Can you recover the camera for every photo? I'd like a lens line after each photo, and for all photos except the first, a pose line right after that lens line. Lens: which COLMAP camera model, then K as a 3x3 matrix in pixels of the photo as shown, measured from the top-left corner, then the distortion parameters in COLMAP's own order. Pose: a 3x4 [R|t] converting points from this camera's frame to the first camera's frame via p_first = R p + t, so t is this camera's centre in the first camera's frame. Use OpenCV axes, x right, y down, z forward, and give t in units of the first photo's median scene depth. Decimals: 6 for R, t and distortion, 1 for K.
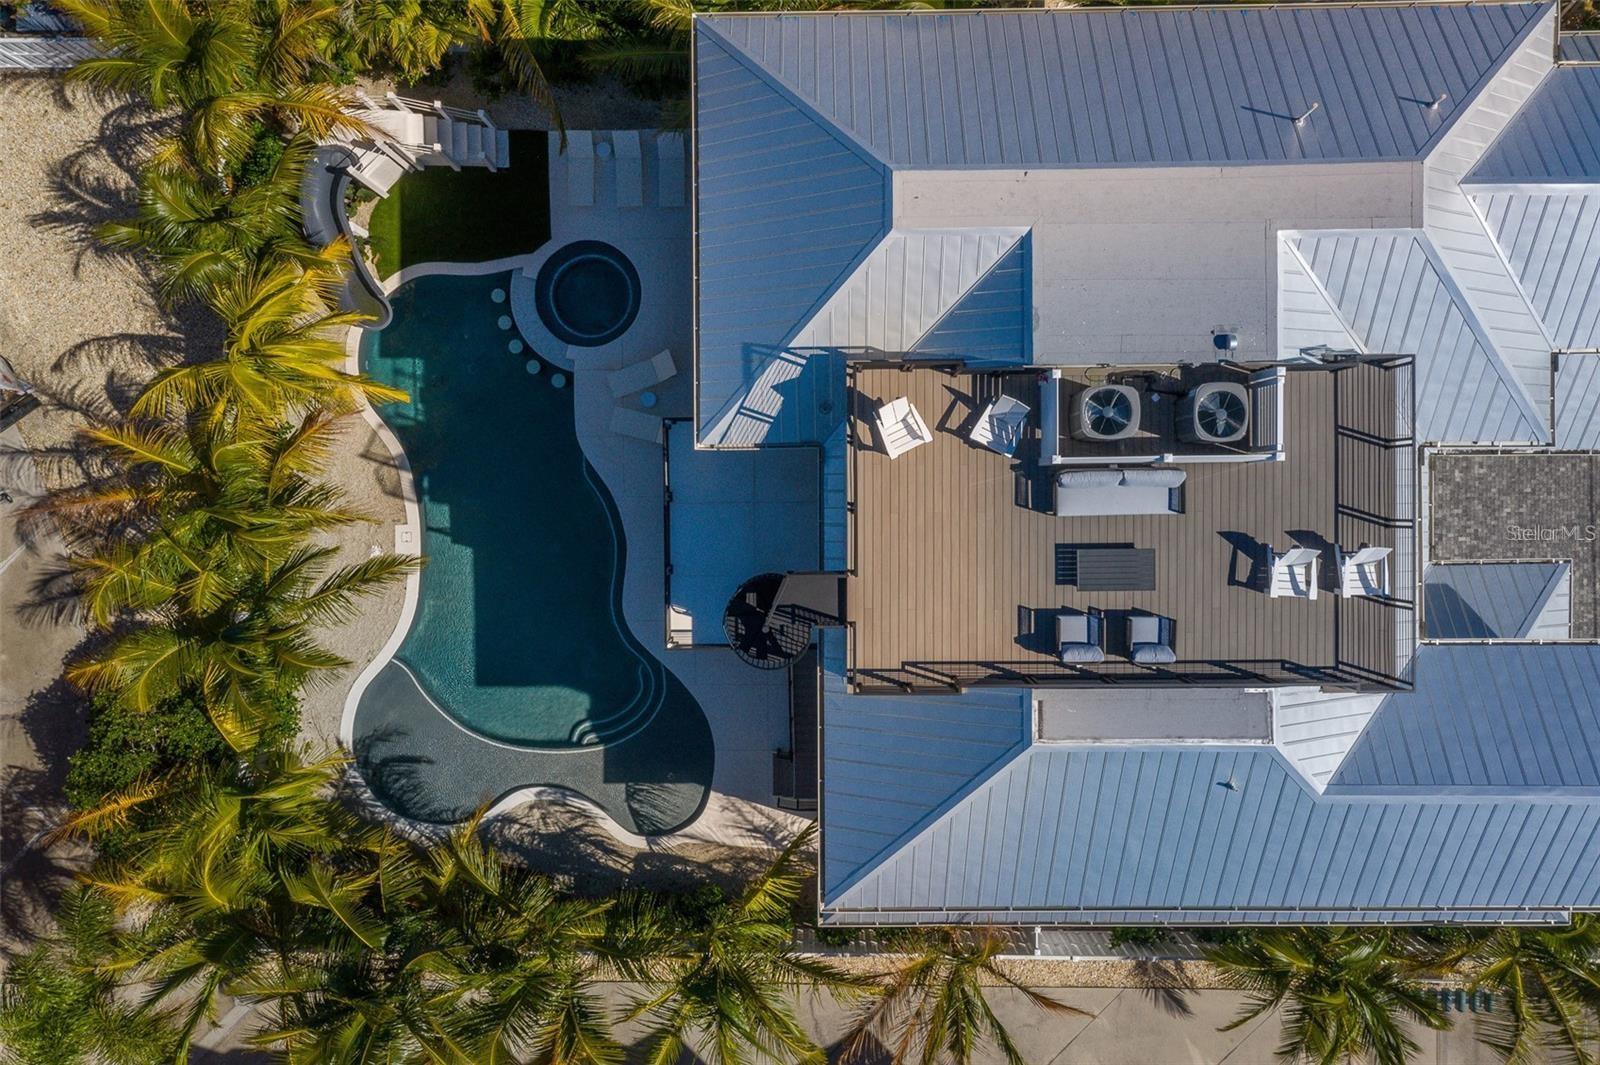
lens RADIAL K [[1276.5, 0, 813.2], [0, 1276.5, 572.3], [0, 0, 1]] dist [0.025699, 0.006296]
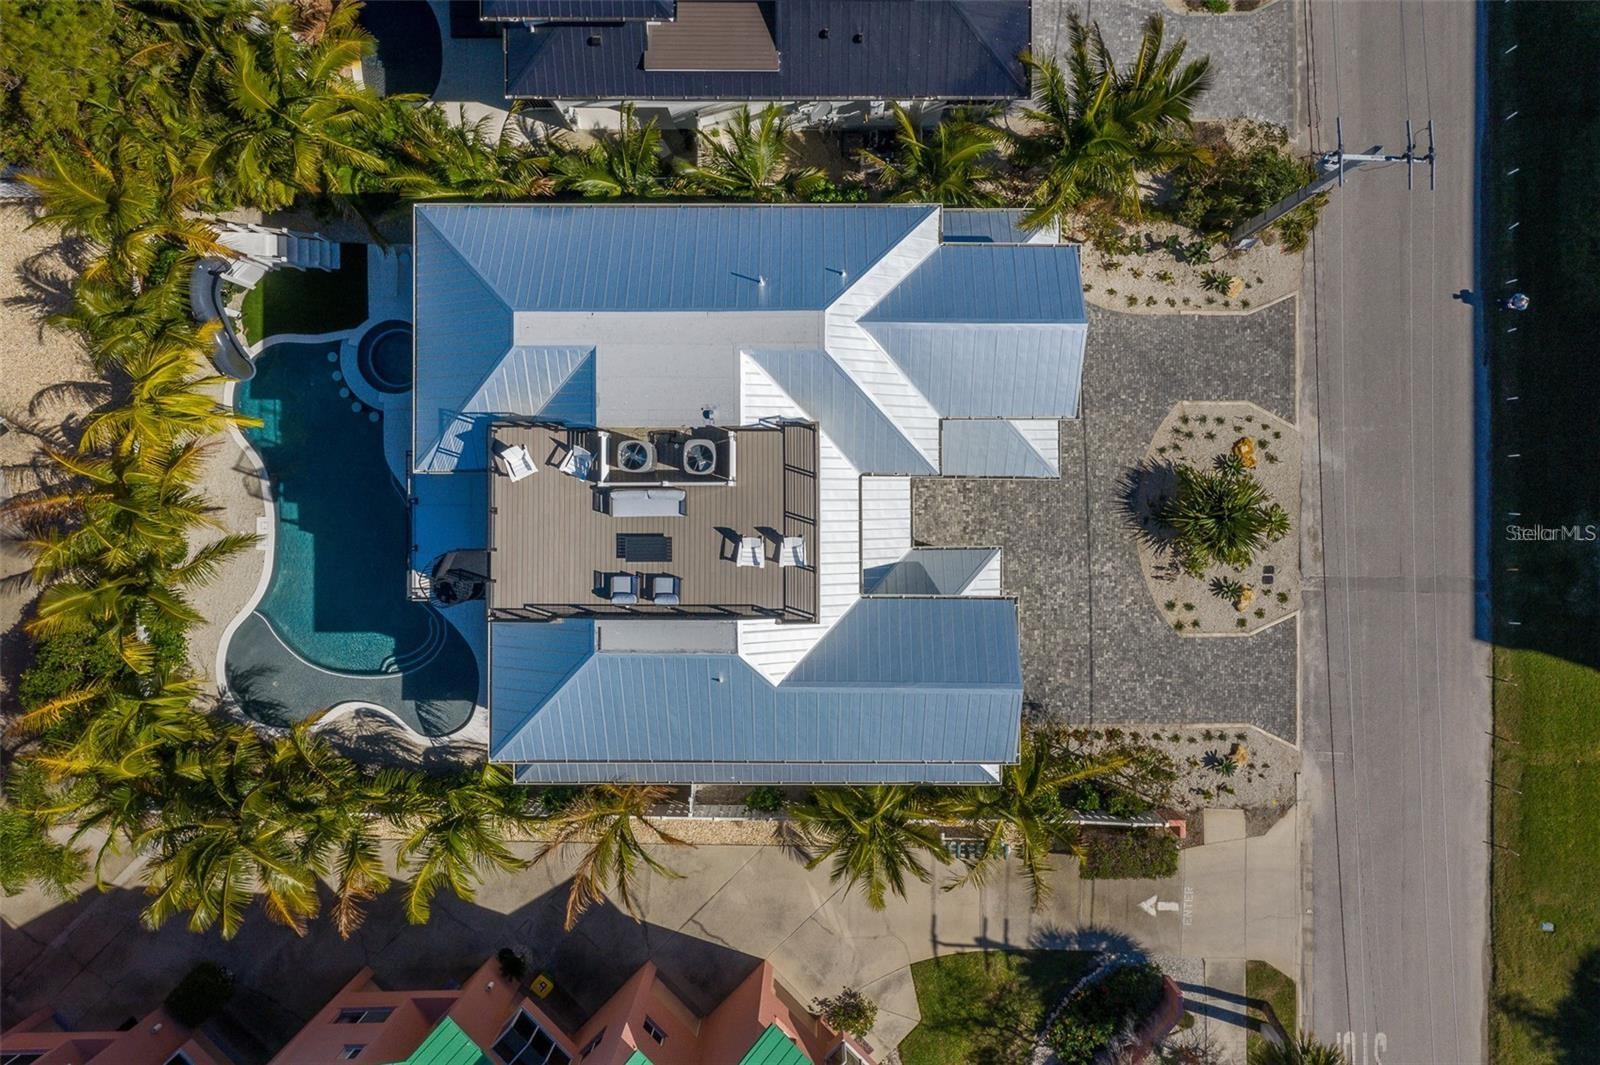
lens RADIAL K [[1276.5, 0, 808.2], [0, 1276.5, 537.9], [0, 0, 1]] dist [0.025699, 0.006296]
pose [[0.999964, 0.006907, 0.004974, 0.319960], [-0.006814, 0.999804, -0.018563, 0.009350], [-0.005101, 0.018528, 0.999815, -0.491624]]
